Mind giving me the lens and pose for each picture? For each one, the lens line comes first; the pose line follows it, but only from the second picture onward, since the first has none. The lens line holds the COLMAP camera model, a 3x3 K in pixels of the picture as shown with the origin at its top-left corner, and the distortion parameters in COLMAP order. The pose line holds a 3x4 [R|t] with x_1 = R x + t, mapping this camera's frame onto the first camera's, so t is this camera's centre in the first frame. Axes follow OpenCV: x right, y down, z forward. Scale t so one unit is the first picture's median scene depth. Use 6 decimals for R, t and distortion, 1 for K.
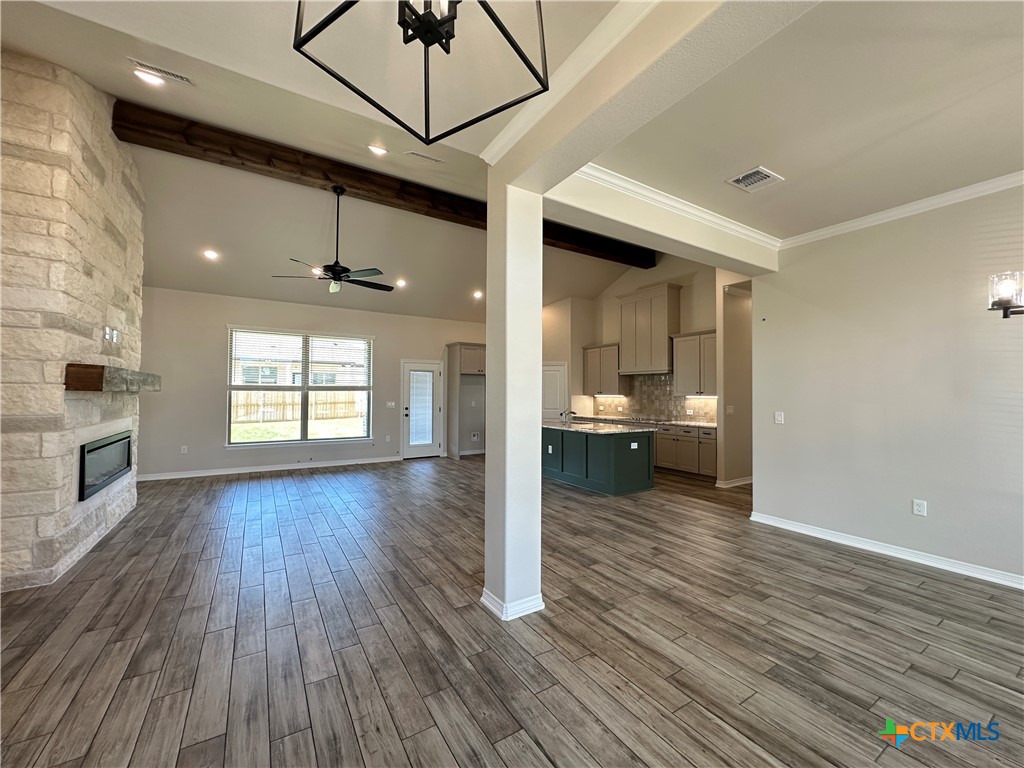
lens RADIAL K [[407.6, 0, 512.0], [0, 407.6, 384.0], [0, 0, 1]] dist [-0.000203, -0.000042]
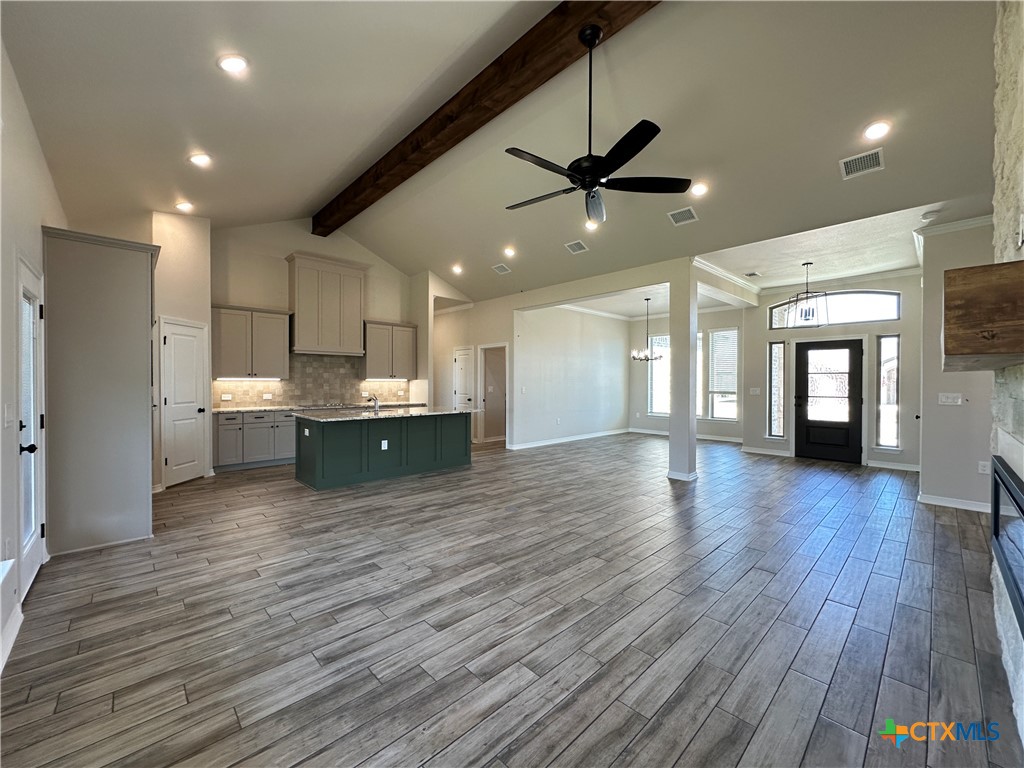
lens RADIAL K [[407.6, 0, 512.0], [0, 407.6, 384.0], [0, 0, 1]] dist [-0.000203, -0.000042]
pose [[-0.205806, -0.011310, 0.978528, -0.688573], [-0.026270, 0.999637, 0.006029, 0.025673], [-0.978240, -0.024466, -0.206028, 0.847766]]
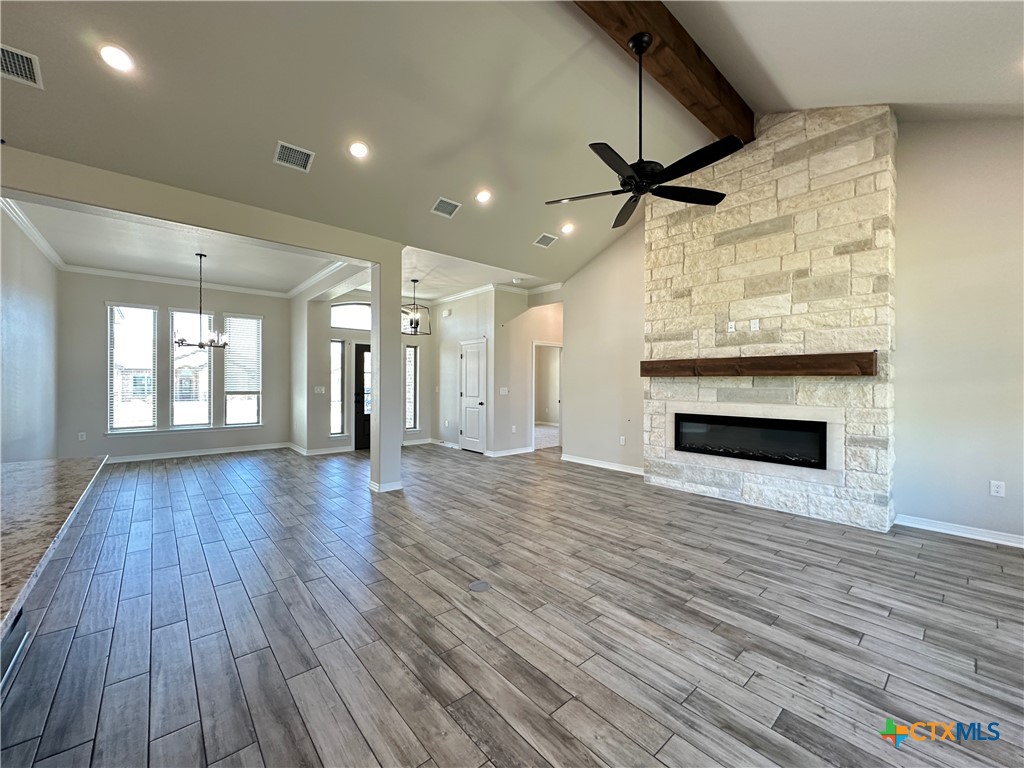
lens RADIAL K [[407.6, 0, 512.0], [0, 407.6, 384.0], [0, 0, 1]] dist [-0.000203, -0.000042]
pose [[-0.986931, -0.009601, -0.160857, -0.098111], [-0.006623, 0.999797, -0.019038, 0.034990], [0.161007, -0.017724, -0.986794, 1.084538]]
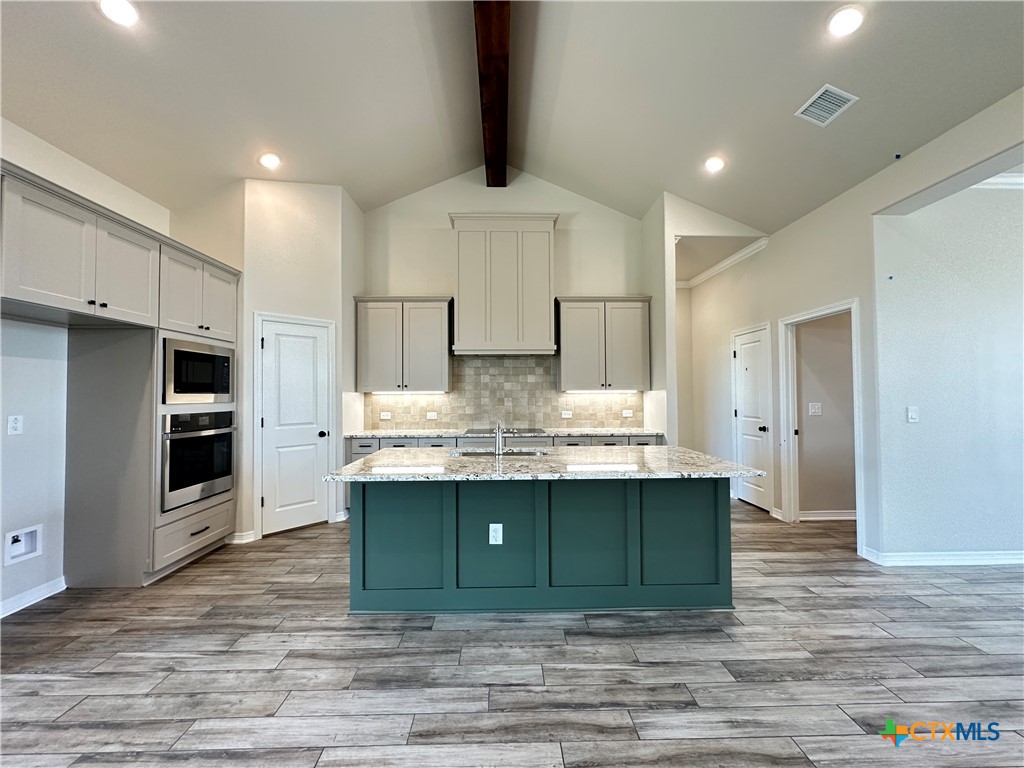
lens RADIAL K [[407.6, 0, 512.0], [0, 407.6, 384.0], [0, 0, 1]] dist [-0.000203, -0.000042]
pose [[0.506416, 0.013593, 0.862182, -0.201032], [-0.012063, 0.999890, -0.008679, 0.025305], [-0.862205, -0.006005, 0.506524, 0.736468]]
